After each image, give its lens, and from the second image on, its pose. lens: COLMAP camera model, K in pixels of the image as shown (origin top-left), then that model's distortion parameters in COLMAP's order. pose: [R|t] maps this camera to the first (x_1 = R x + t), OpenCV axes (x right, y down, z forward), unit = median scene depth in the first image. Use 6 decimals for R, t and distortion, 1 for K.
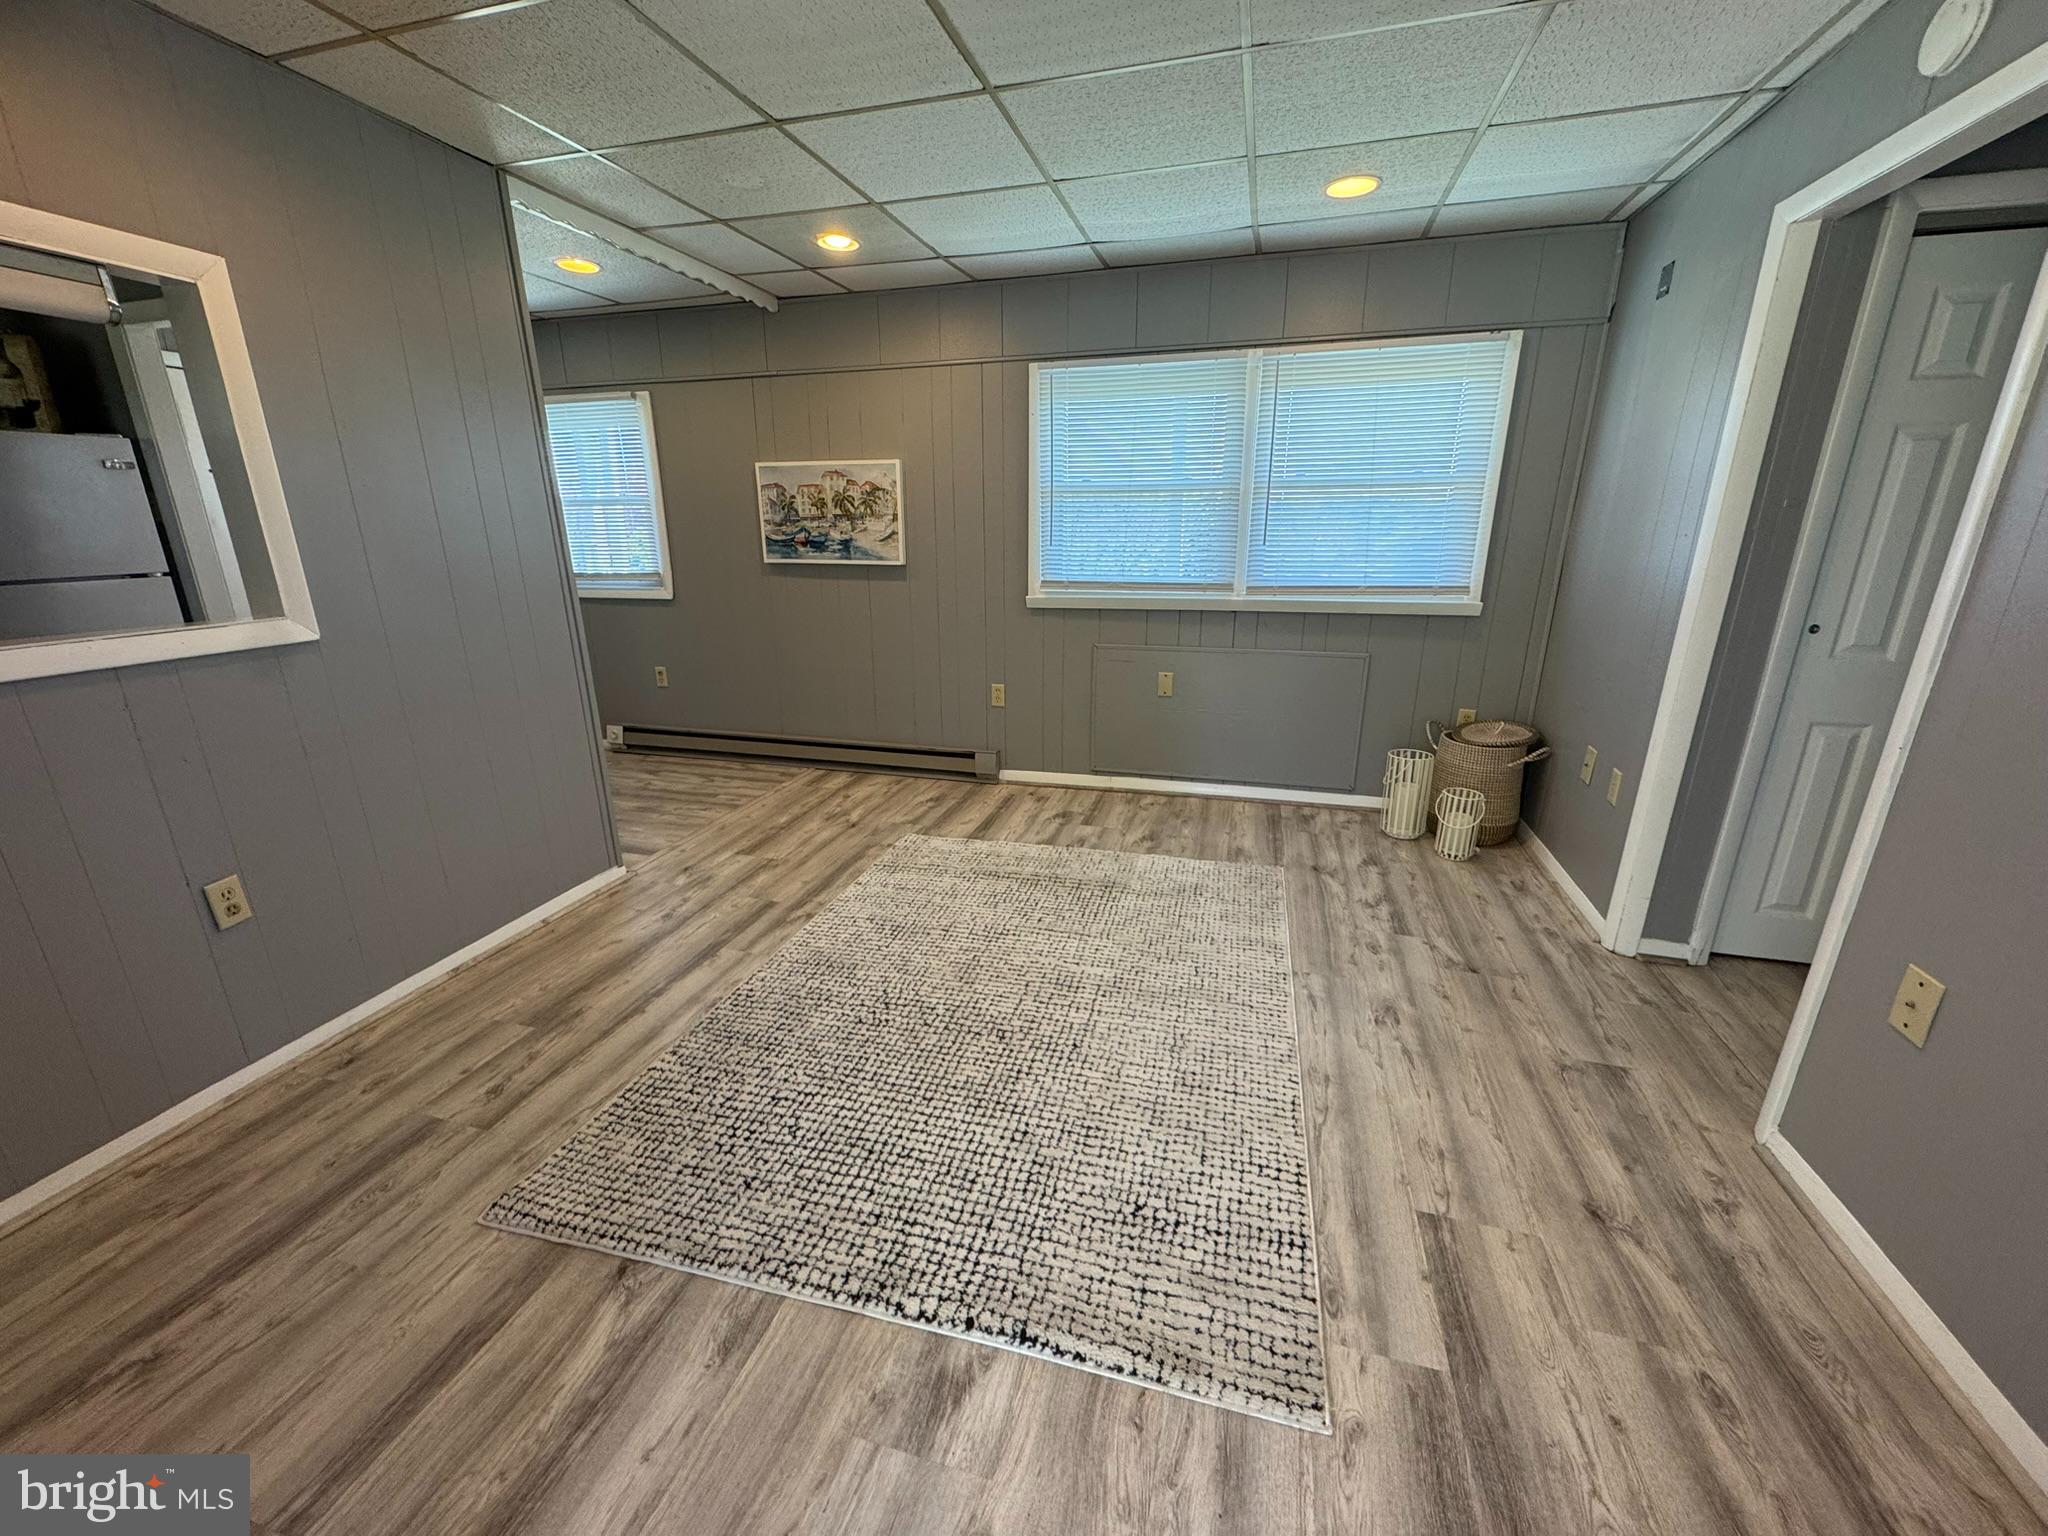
lens RADIAL K [[816.0, 0, 1015.8], [0, 816.0, 770.0], [0, 0, 1]] dist [-0.001943, -0.000770]
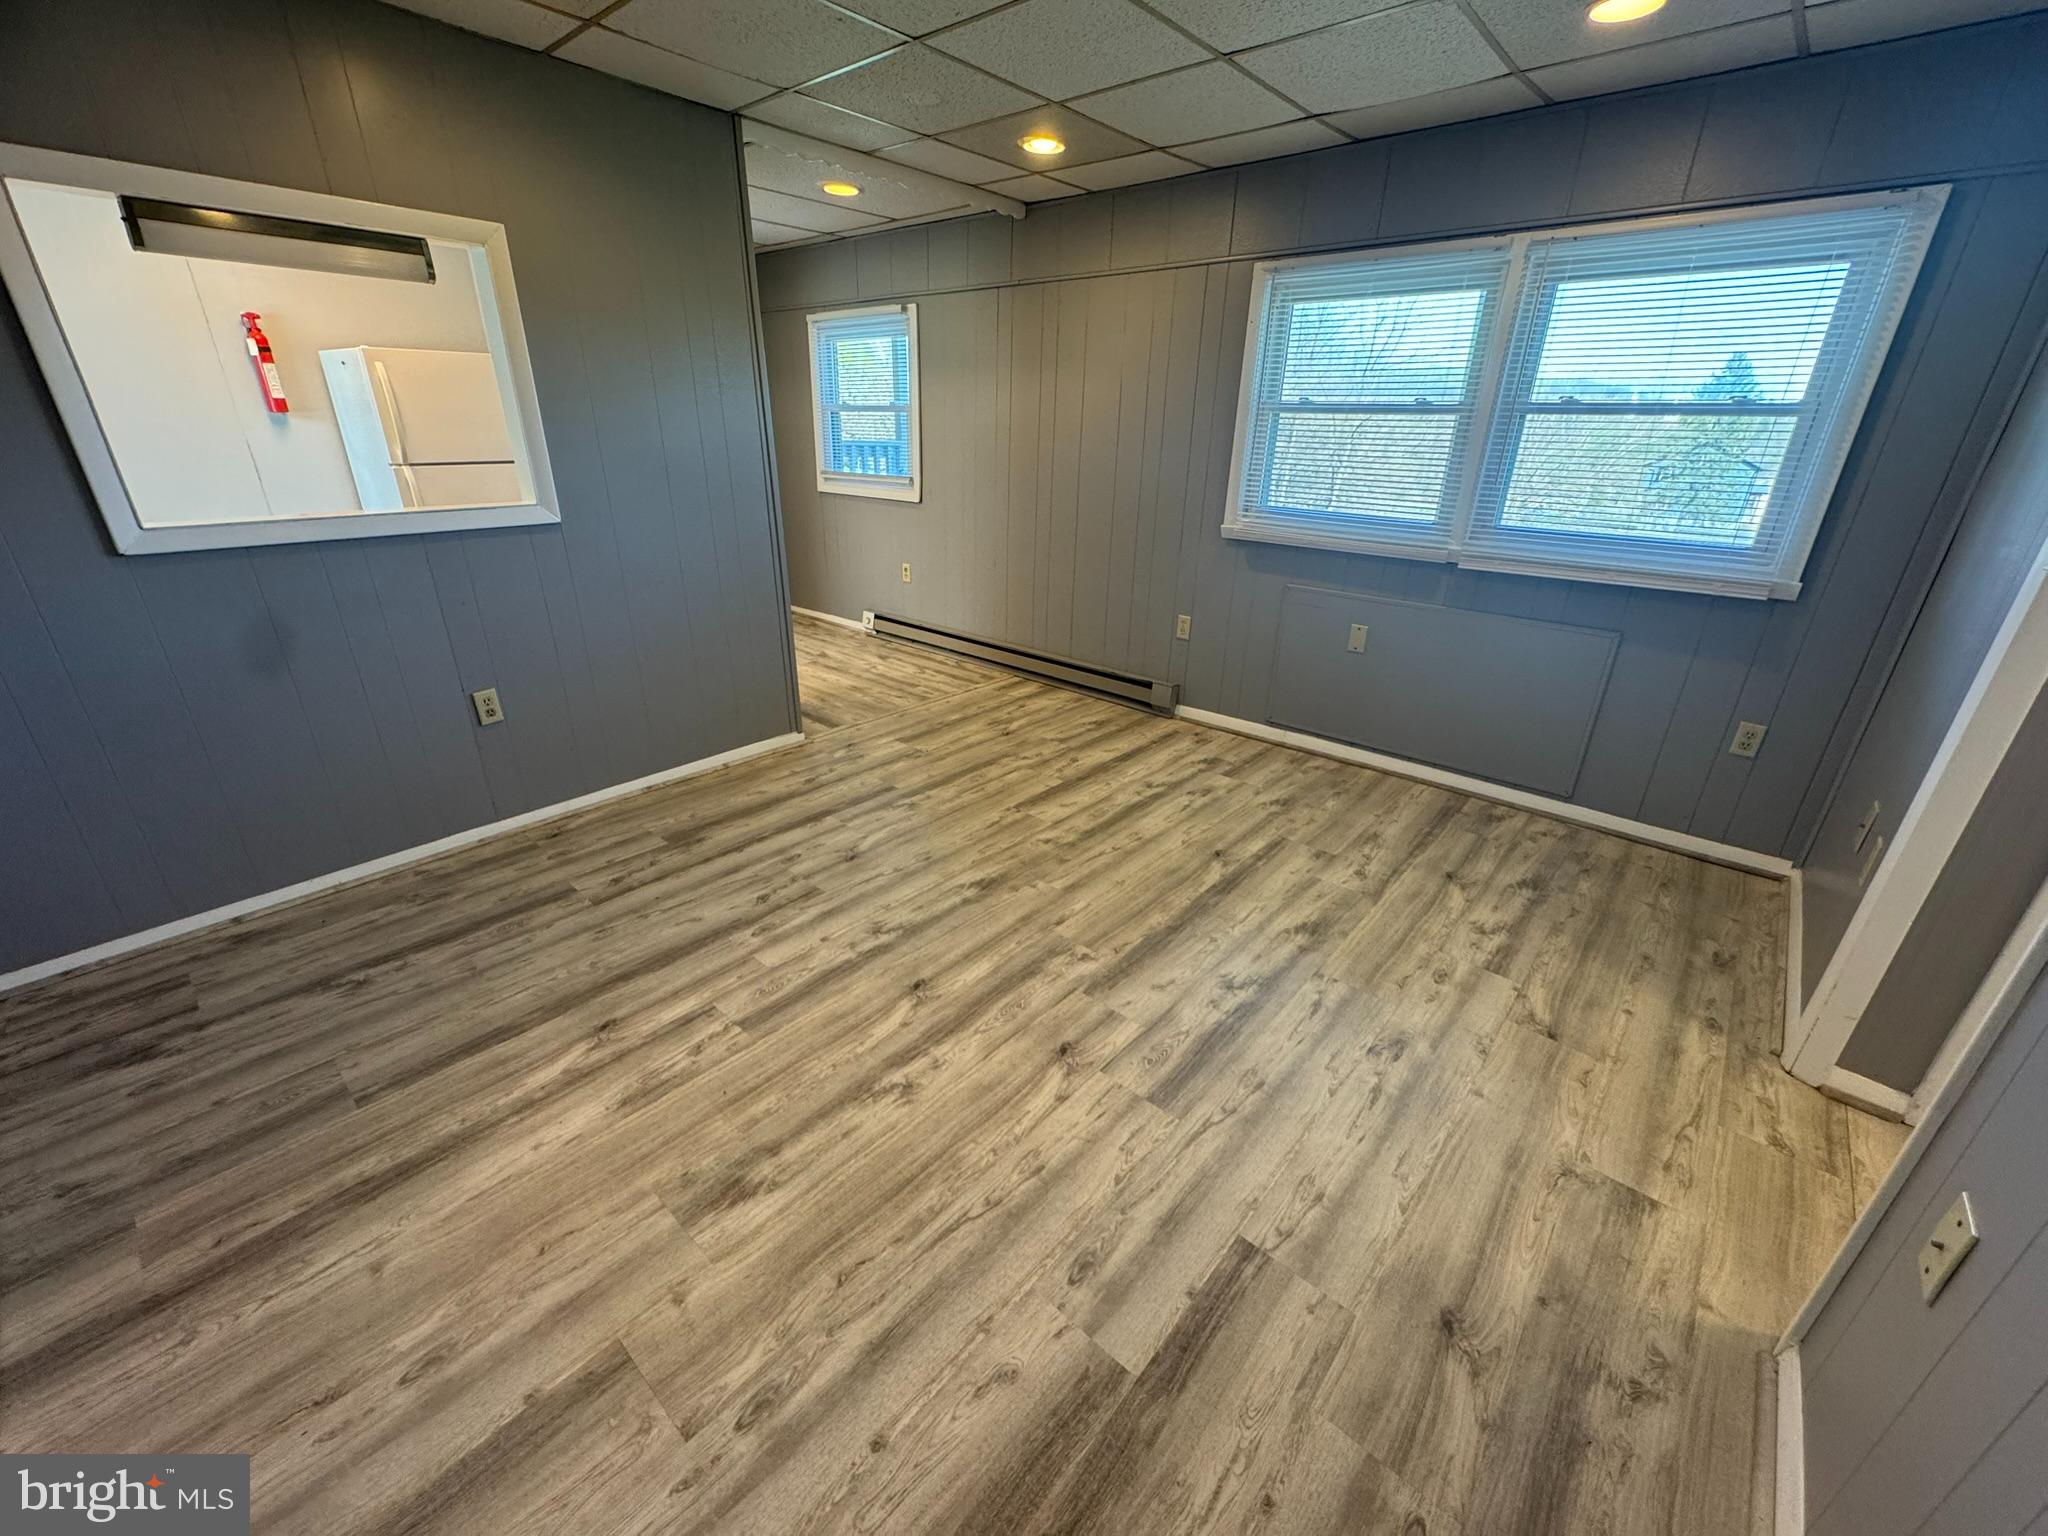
lens RADIAL K [[816.0, 0, 1013.0], [0, 816.0, 769.6], [0, 0, 1]] dist [-0.001943, -0.000770]
pose [[0.903175, 0.191299, -0.384290, 0.322226], [-0.149393, 0.979325, 0.136397, -0.046127], [0.402437, -0.065780, 0.913081, 0.045579]]
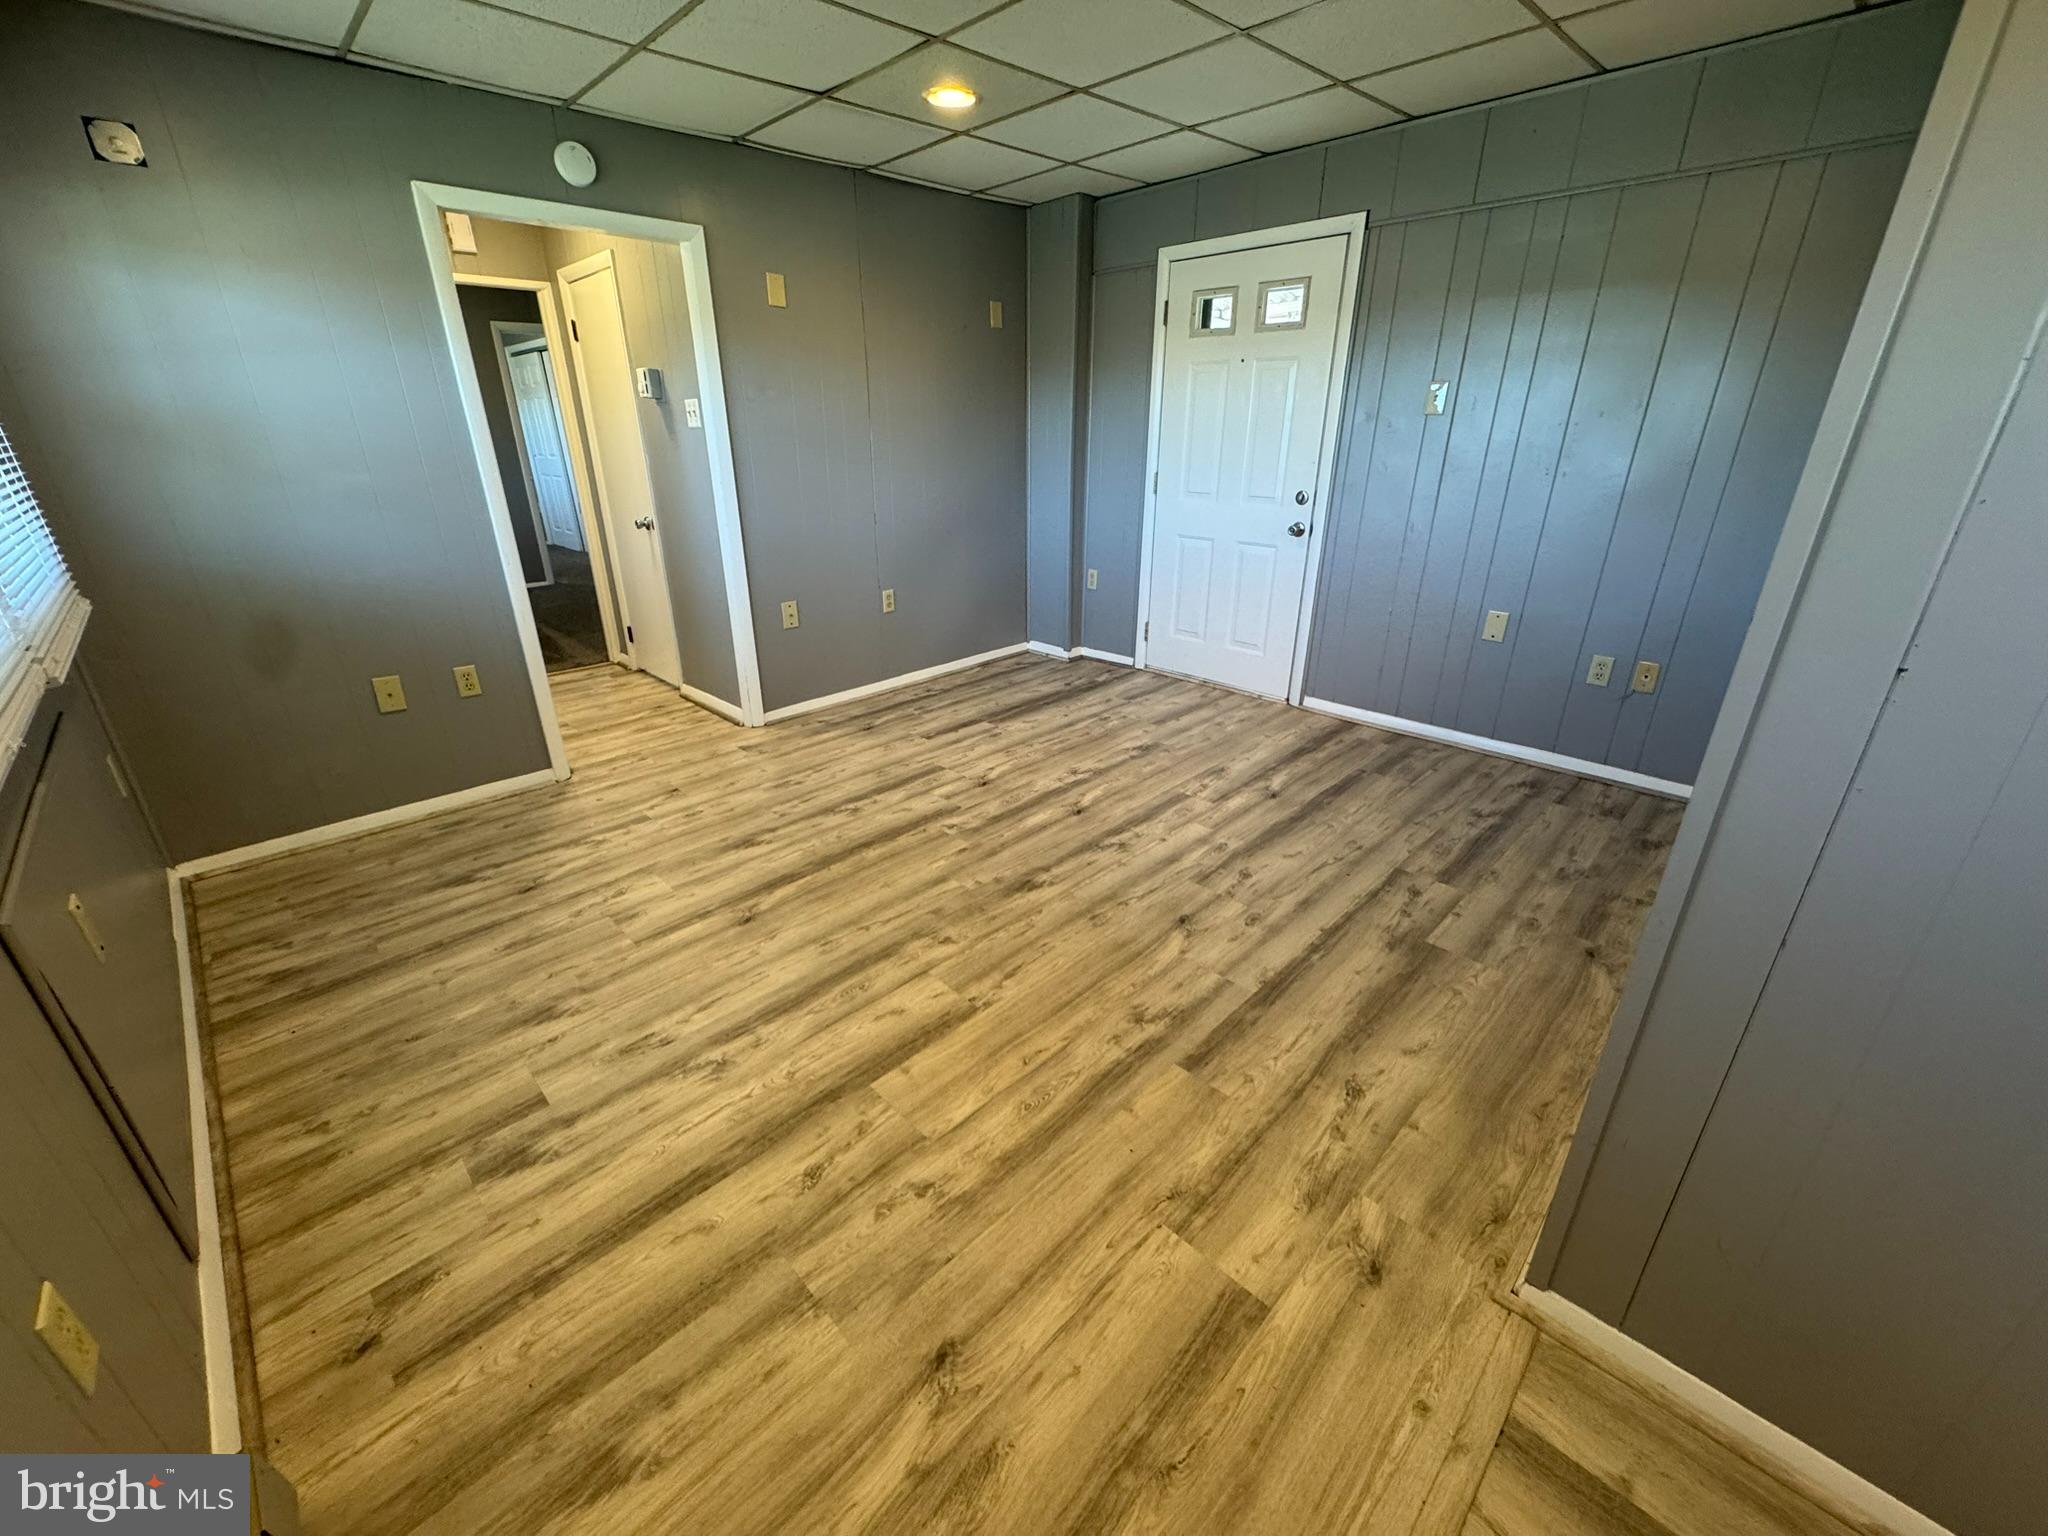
lens RADIAL K [[816.0, 0, 1026.0], [0, 816.0, 768.6], [0, 0, 1]] dist [-0.001943, -0.000770]
pose [[-0.879324, -0.173845, 0.443359, -0.488879], [0.154775, 0.776122, 0.611293, -0.474809], [-0.450372, 0.606145, -0.655556, 1.522895]]
